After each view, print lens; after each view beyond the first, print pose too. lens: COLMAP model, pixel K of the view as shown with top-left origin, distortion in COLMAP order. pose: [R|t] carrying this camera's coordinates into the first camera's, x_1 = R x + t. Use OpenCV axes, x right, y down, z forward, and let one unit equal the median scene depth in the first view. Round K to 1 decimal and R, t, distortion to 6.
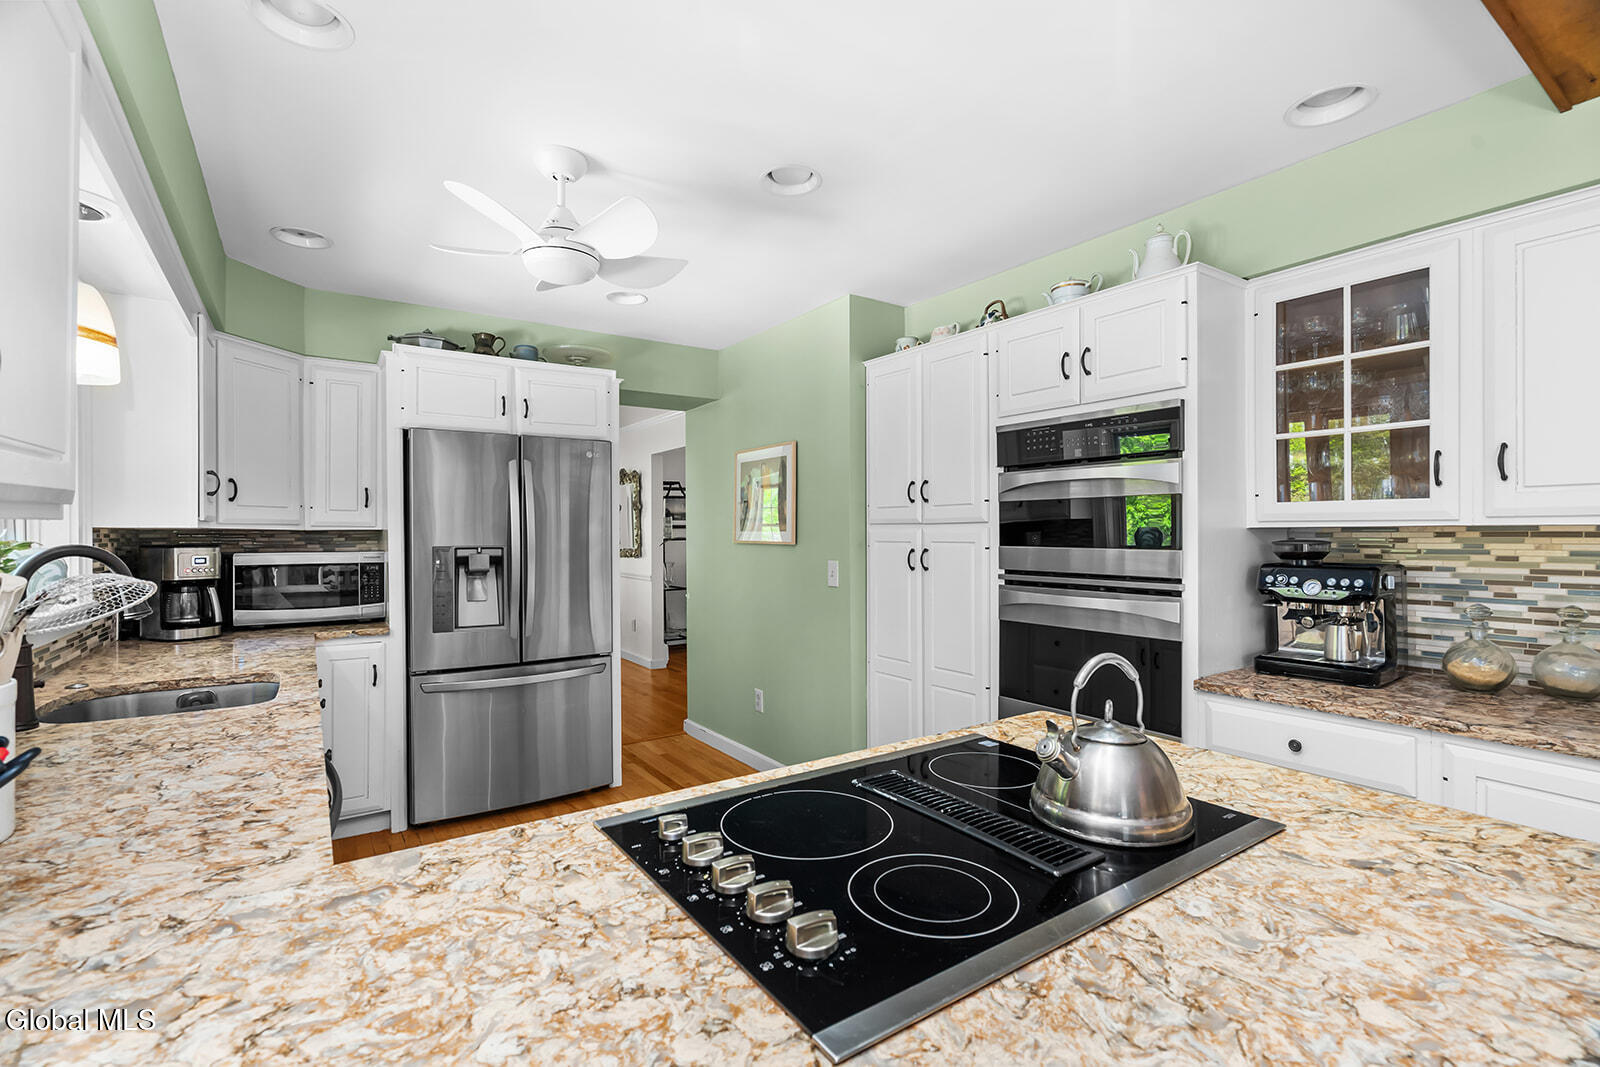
lens RADIAL K [[718.9, 0, 800.0], [0, 718.9, 533.5], [0, 0, 1]] dist [-0.002914, -0.000347]
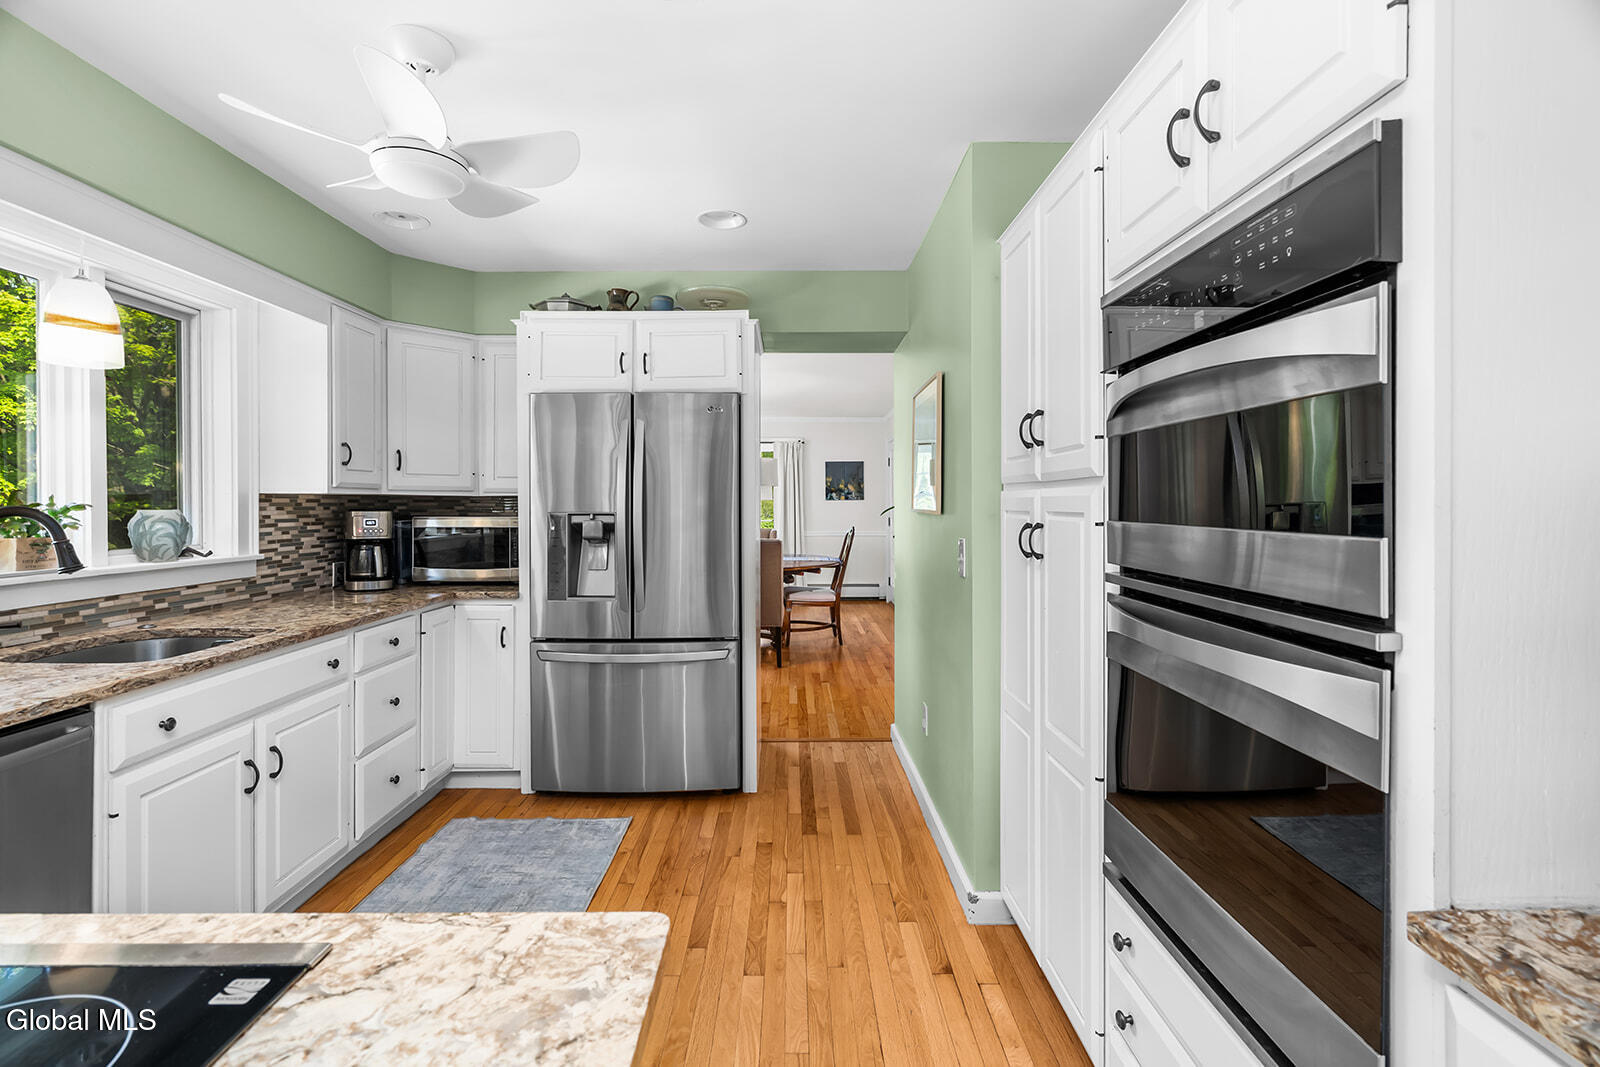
lens RADIAL K [[732.2, 0, 793.1], [0, 732.2, 508.7], [0, 0, 1]] dist [-0.003563, 0.000052]
pose [[0.830062, 0.006776, -0.557629, 0.374627], [-0.002024, 0.999956, 0.009137, 0.003598], [0.557667, -0.006456, 0.830040, 0.406205]]
